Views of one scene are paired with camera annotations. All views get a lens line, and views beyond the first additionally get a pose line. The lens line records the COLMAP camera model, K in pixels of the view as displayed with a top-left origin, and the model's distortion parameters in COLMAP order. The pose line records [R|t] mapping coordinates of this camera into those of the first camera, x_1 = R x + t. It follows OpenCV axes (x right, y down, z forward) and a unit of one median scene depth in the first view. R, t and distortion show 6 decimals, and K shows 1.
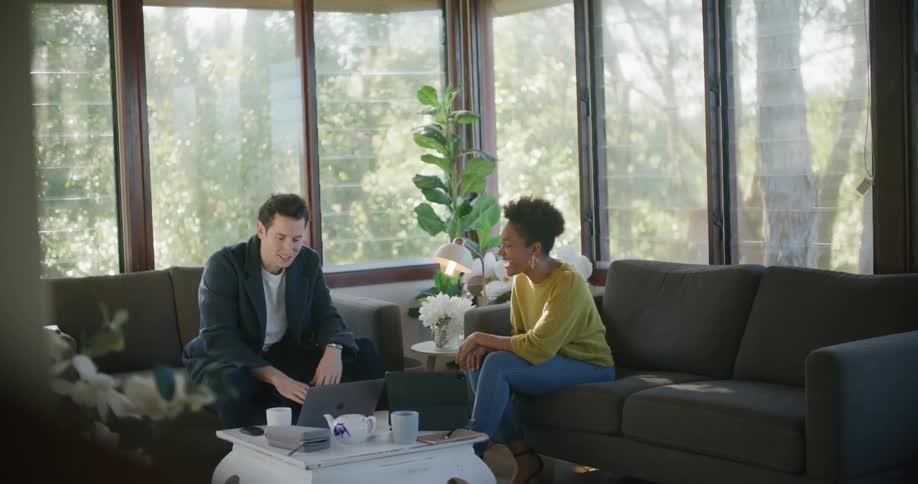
lens RADIAL K [[1350.8, 0, 459.0], [0, 1350.8, 242.0], [0, 0, 1]] dist [-0.142572, 0.111723]
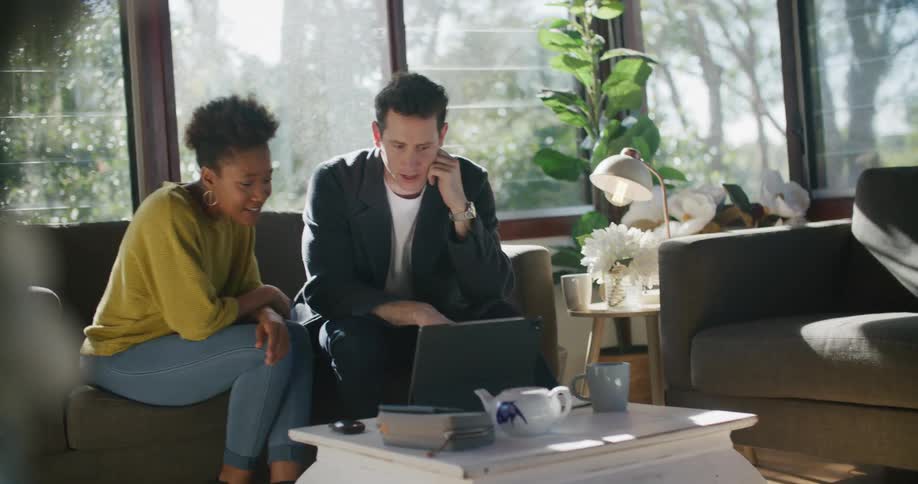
lens RADIAL K [[1344.8, 0, 459.0], [0, 1344.8, 242.0], [0, 0, 1]] dist [-0.127240, 0.147909]
pose [[0.999230, -0.033505, -0.020399, -0.076267], [0.032625, 0.998582, -0.042067, 0.072147], [0.021780, 0.041369, 0.998907, 0.338241]]
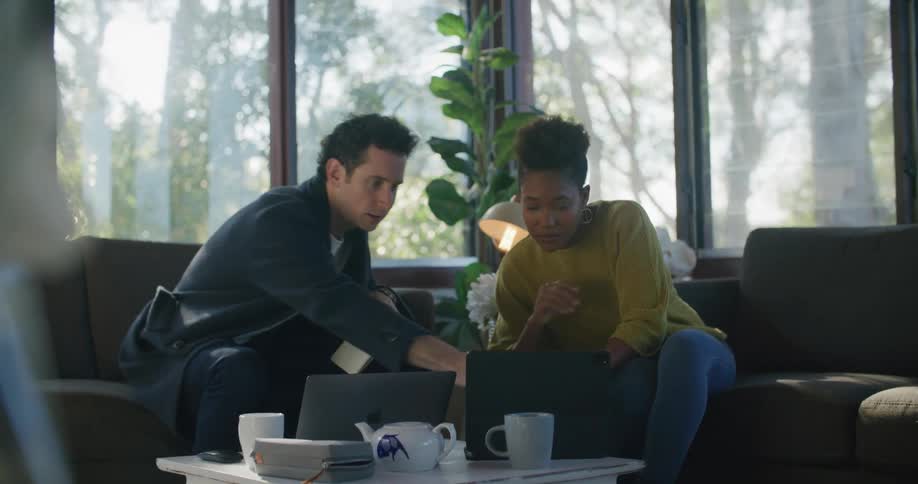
lens RADIAL K [[1344.8, 0, 459.0], [0, 1344.8, 242.0], [0, 0, 1]] dist [-0.127240, 0.147909]
pose [[0.997025, 0.019658, 0.074525, -0.082199], [-0.012701, 0.995614, -0.092695, 0.085370], [-0.076020, 0.091472, 0.992902, 0.354754]]
